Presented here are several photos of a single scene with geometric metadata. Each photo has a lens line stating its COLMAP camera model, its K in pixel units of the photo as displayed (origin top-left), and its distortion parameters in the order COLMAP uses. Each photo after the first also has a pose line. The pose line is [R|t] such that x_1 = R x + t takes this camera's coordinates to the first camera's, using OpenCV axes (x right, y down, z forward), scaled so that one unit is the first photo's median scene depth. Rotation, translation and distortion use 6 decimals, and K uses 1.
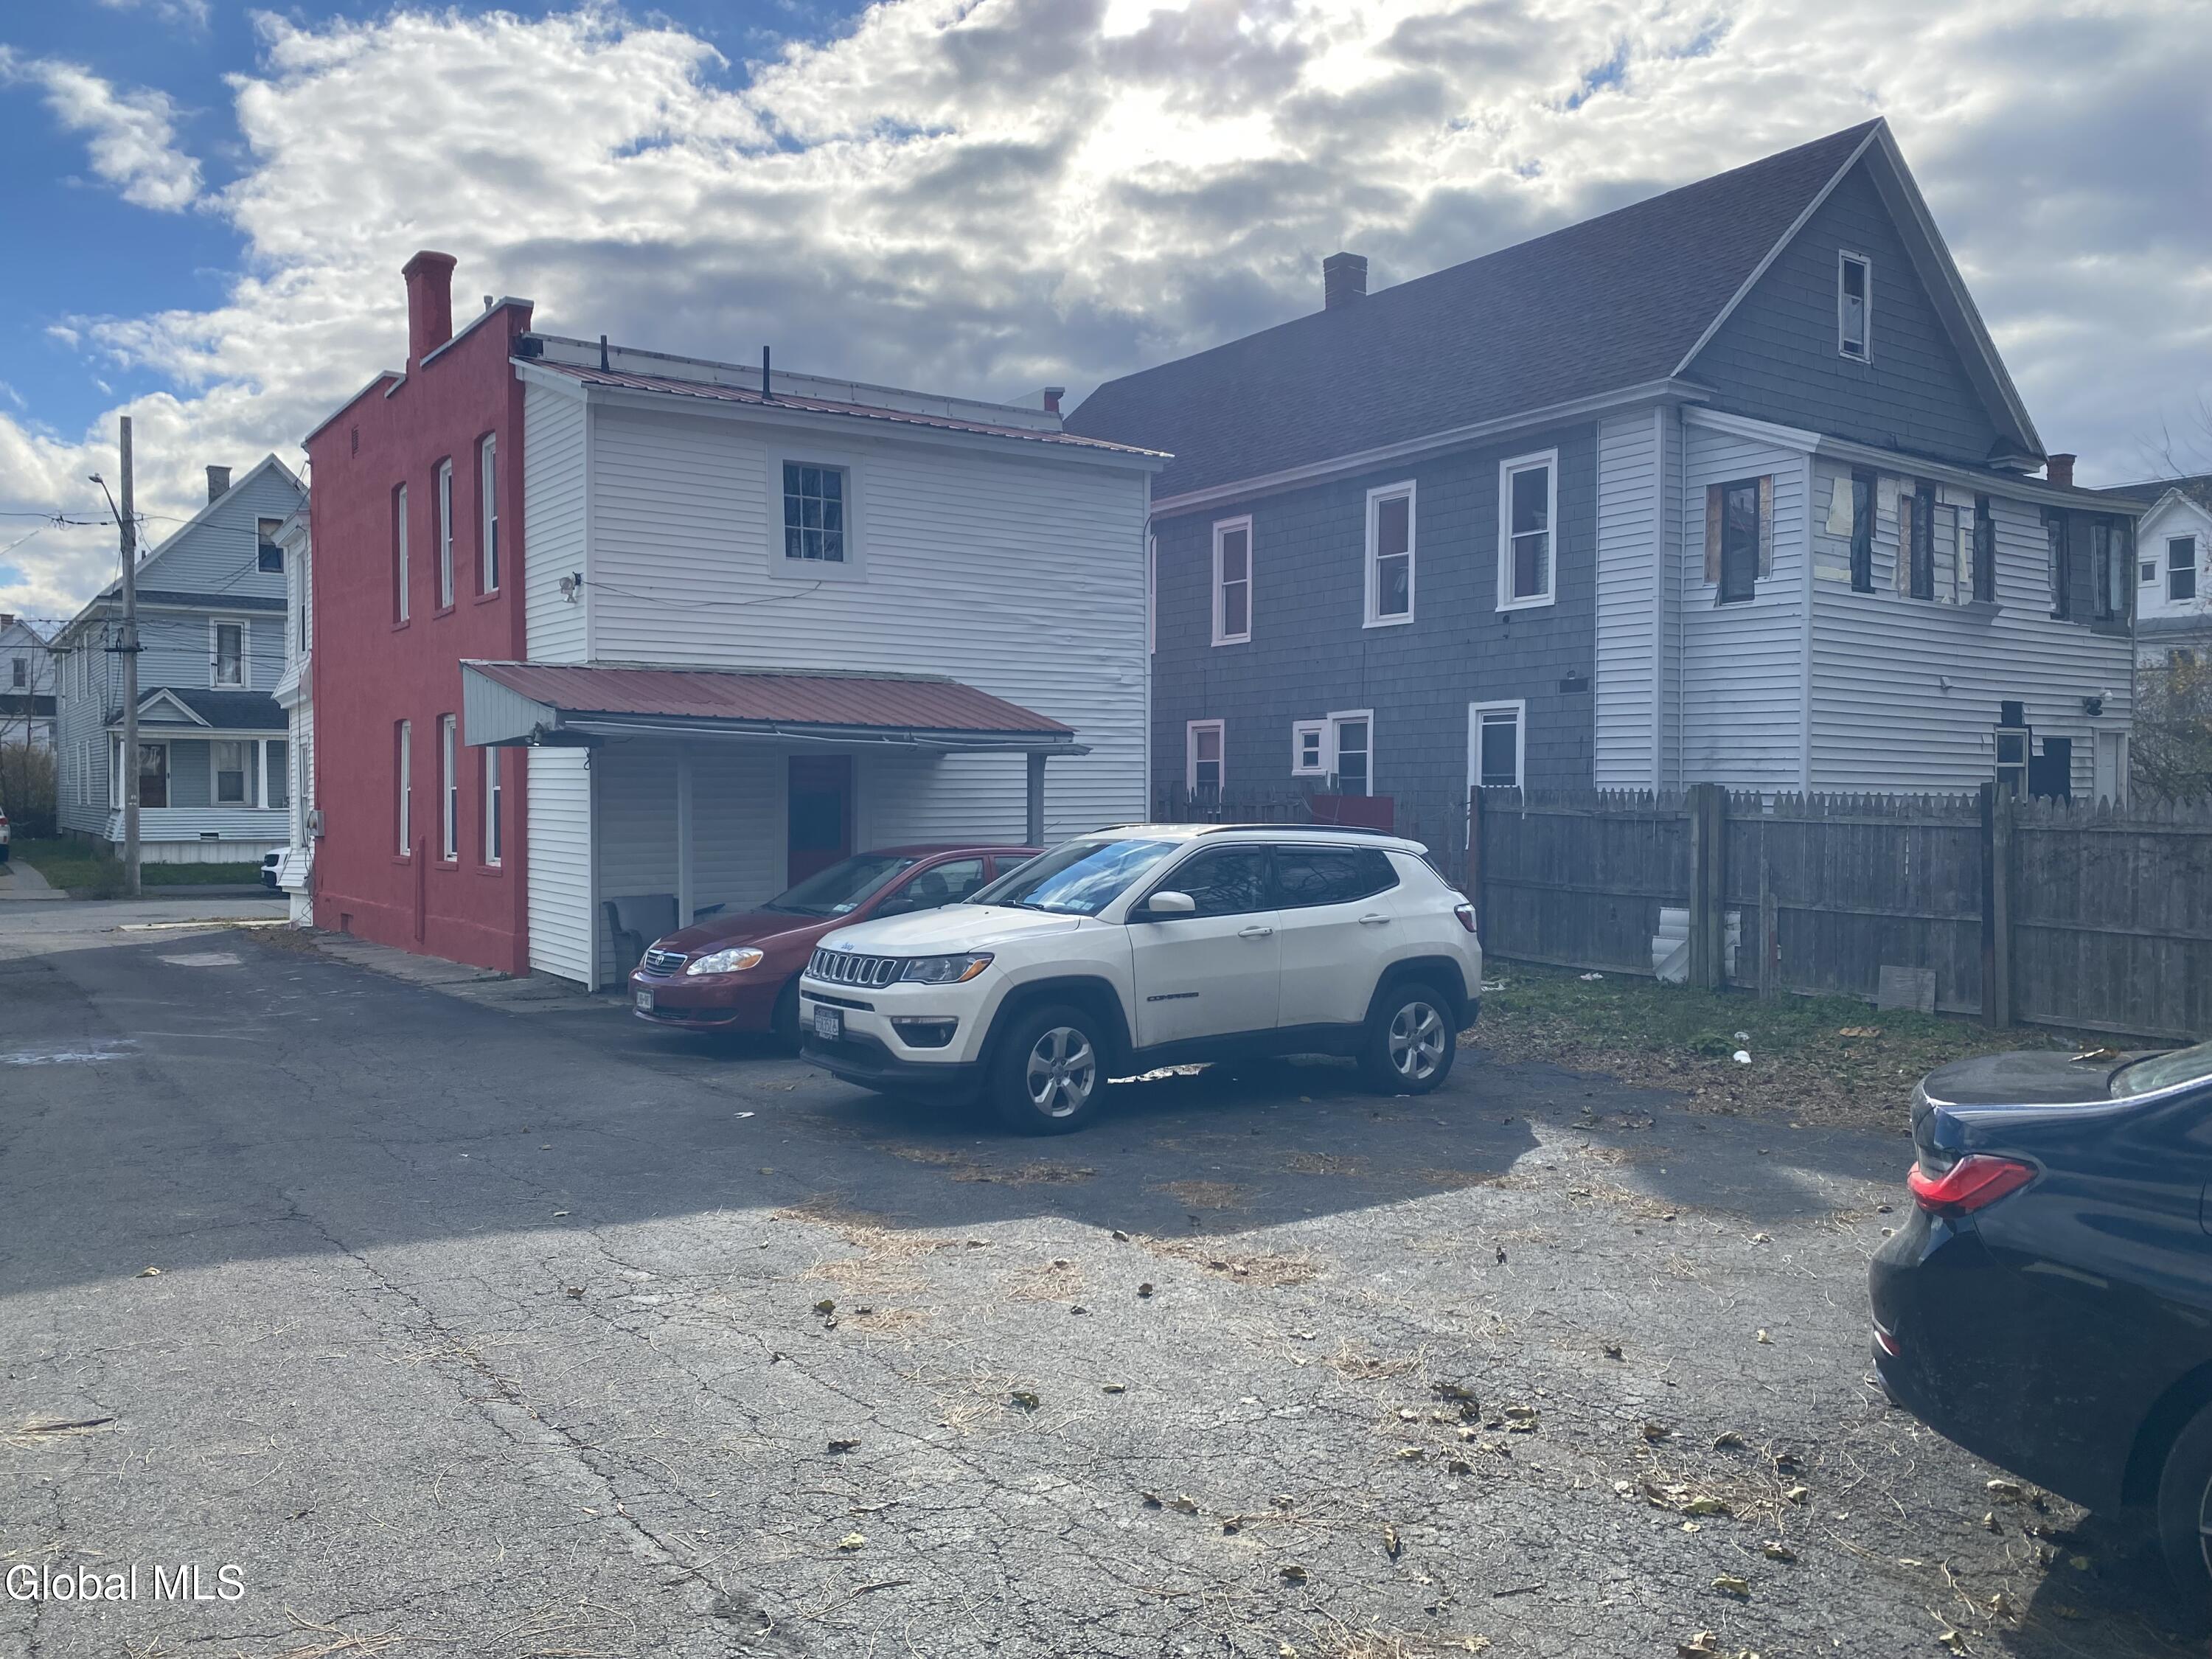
lens RADIAL K [[1699.8, 0, 1094.8], [0, 1699.8, 829.9], [0, 0, 1]] dist [0.076573, -0.128765]
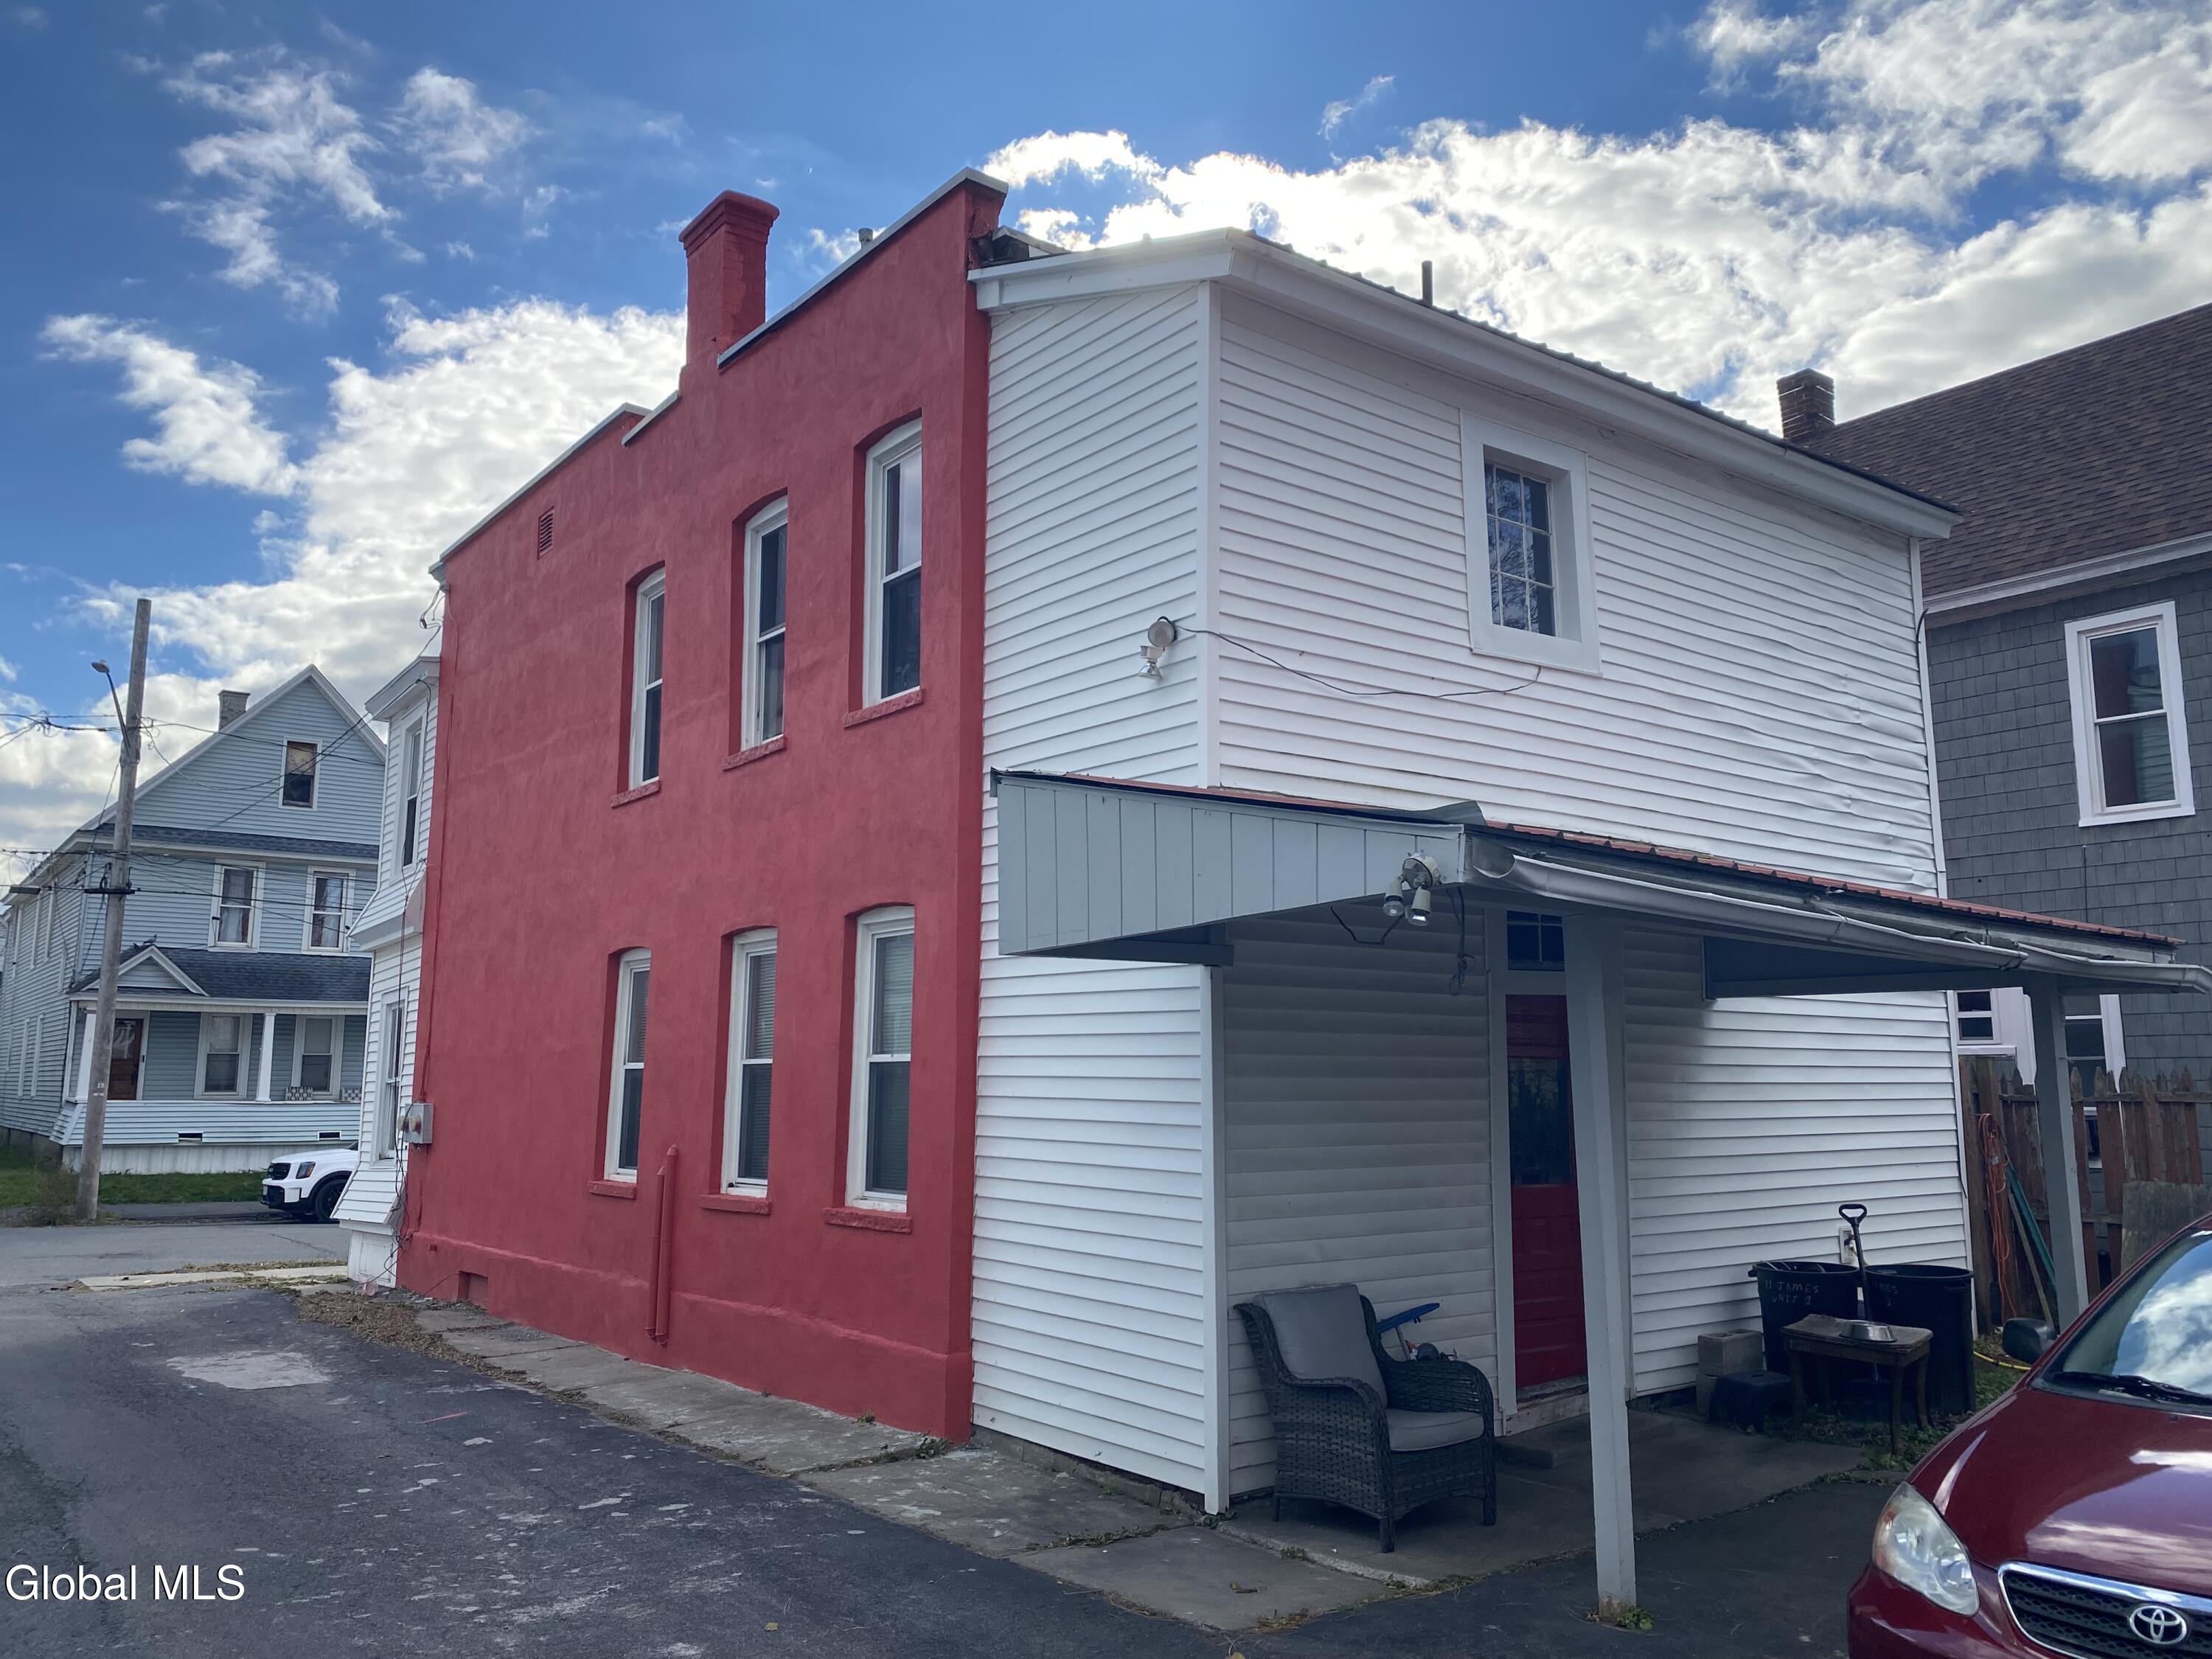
lens RADIAL K [[1695.4, 0, 1104.7], [0, 1695.4, 822.1], [0, 0, 1]] dist [0.005136, -0.005294]
pose [[0.999298, 0.007691, 0.036660, -0.203937], [-0.001118, 0.984381, -0.176050, -0.003189], [-0.037442, 0.175886, 0.983698, 0.318355]]
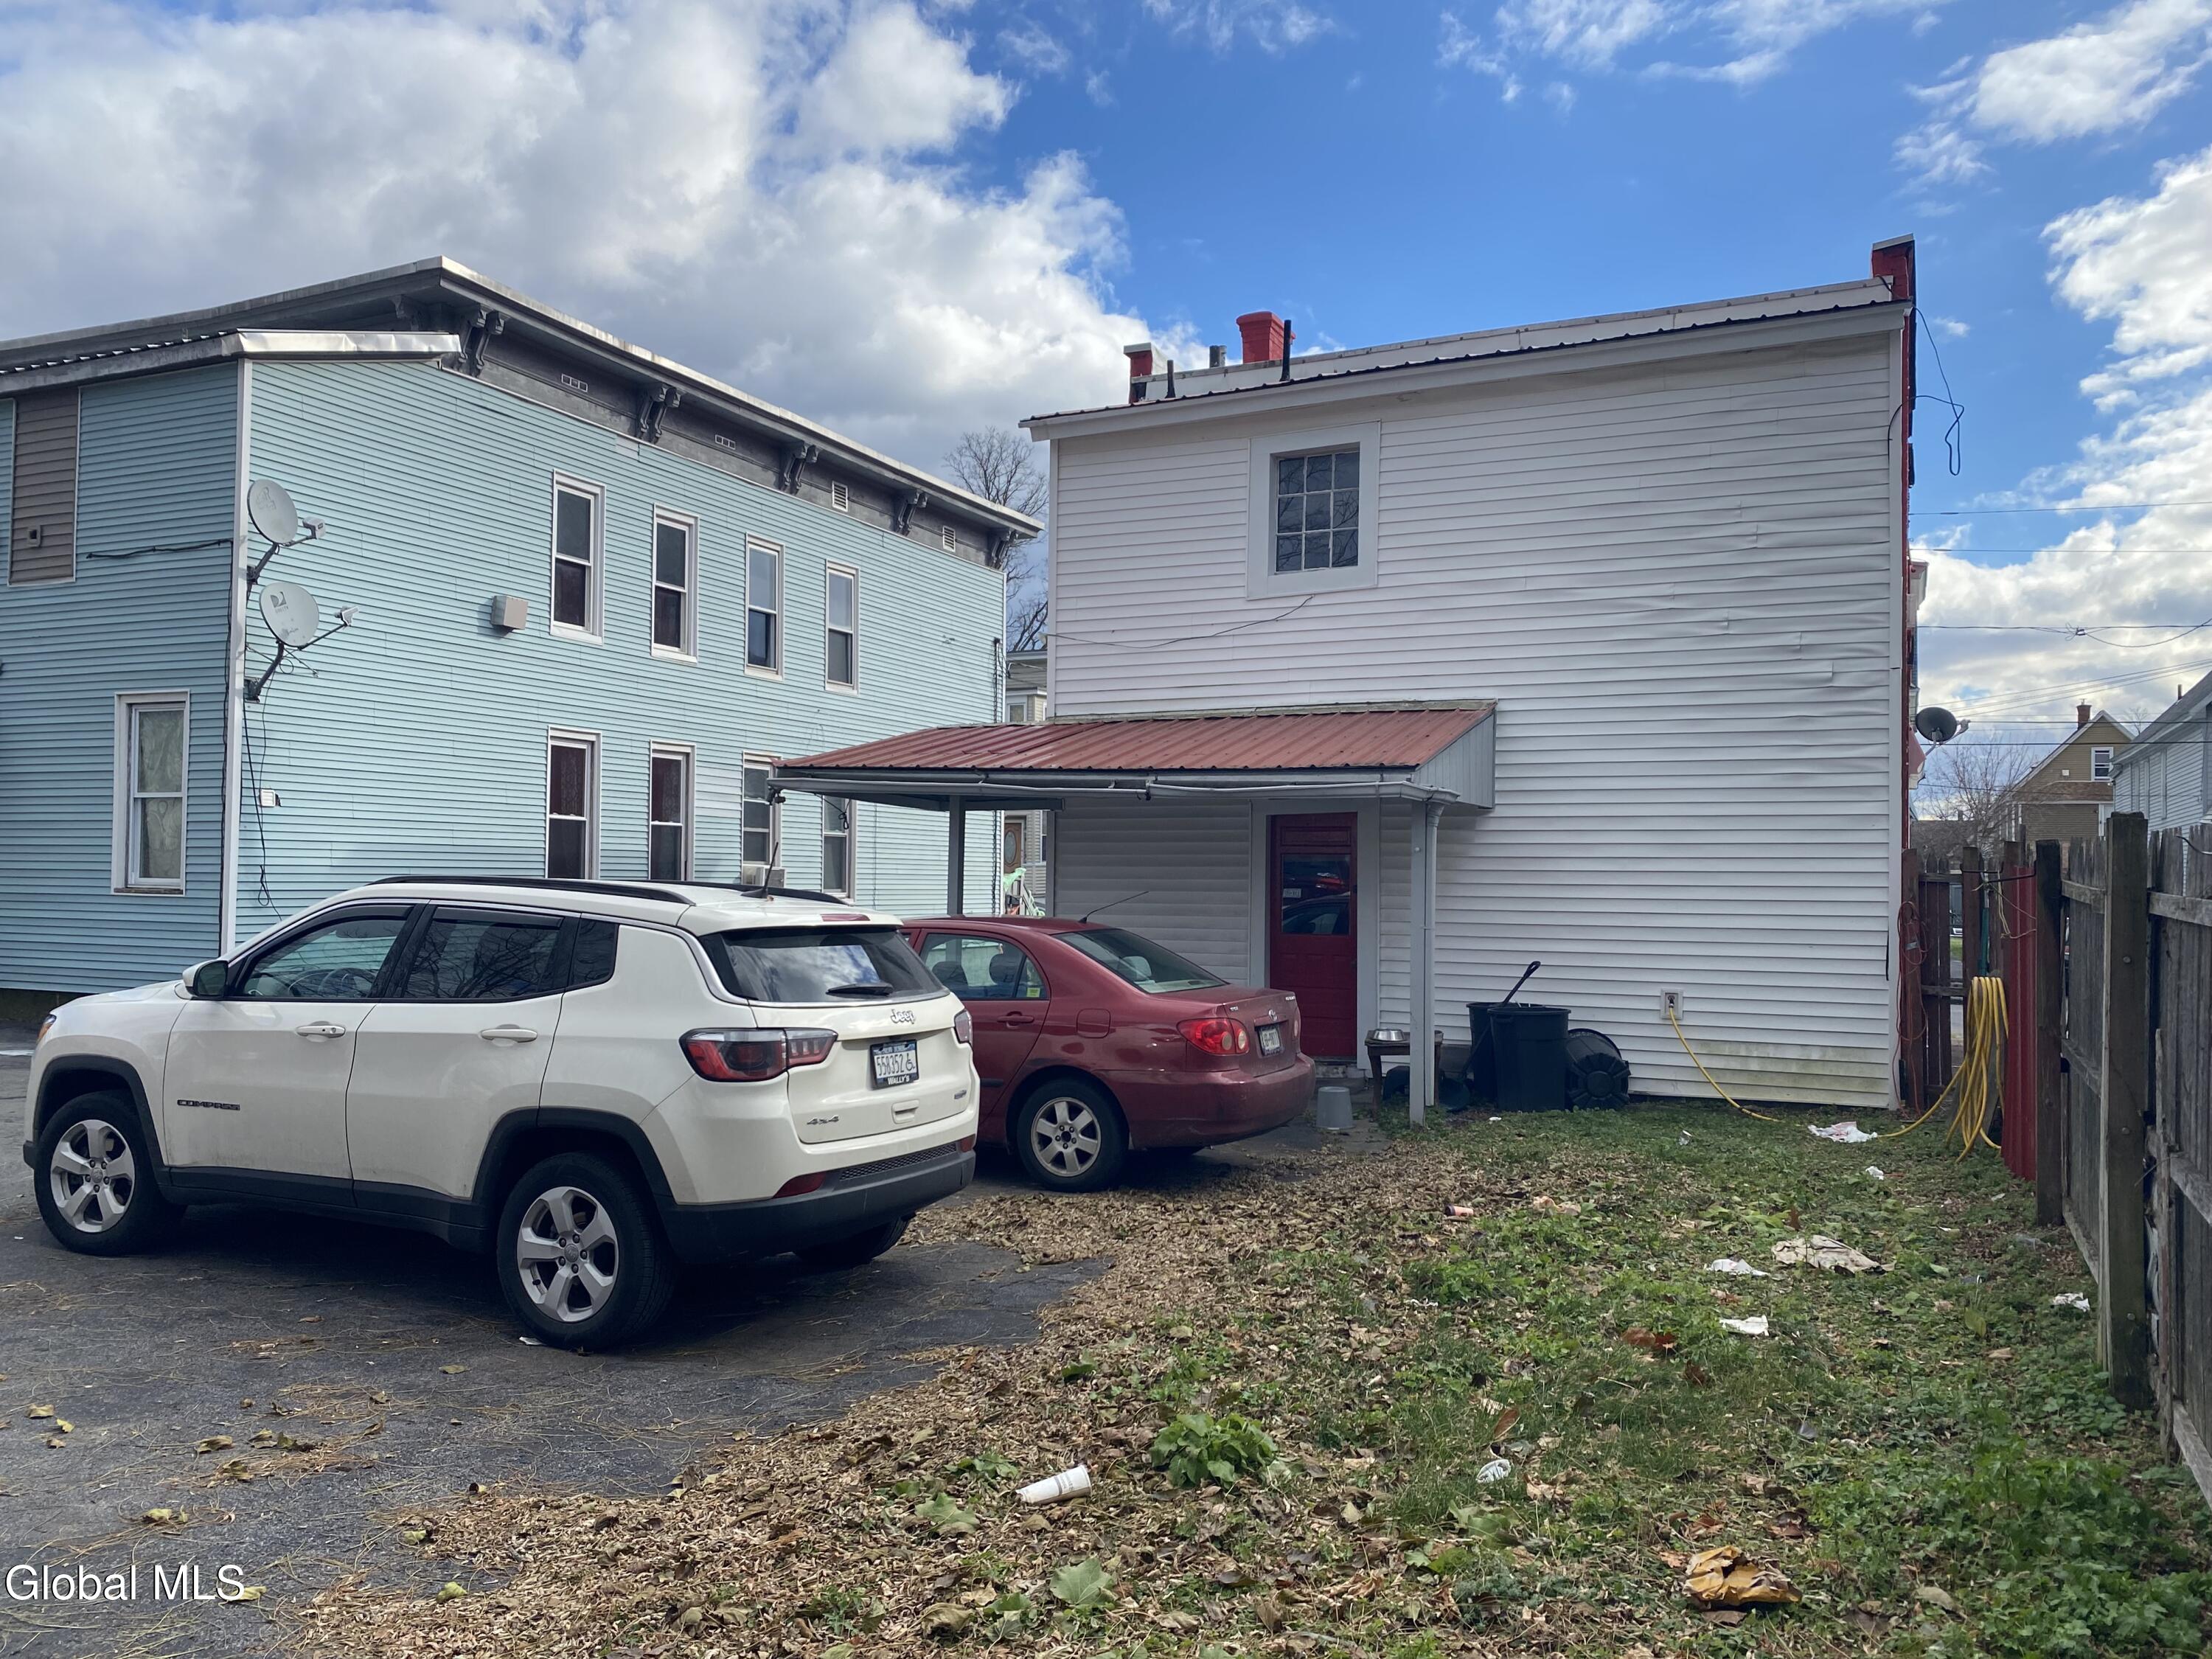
lens RADIAL K [[1699.8, 0, 1094.8], [0, 1699.8, 829.9], [0, 0, 1]] dist [0.076573, -0.128765]
pose [[0.489318, -0.021318, -0.871845, 0.308671], [-0.032118, 0.998583, -0.042443, 0.000081], [0.871514, 0.048770, 0.487940, 0.342963]]
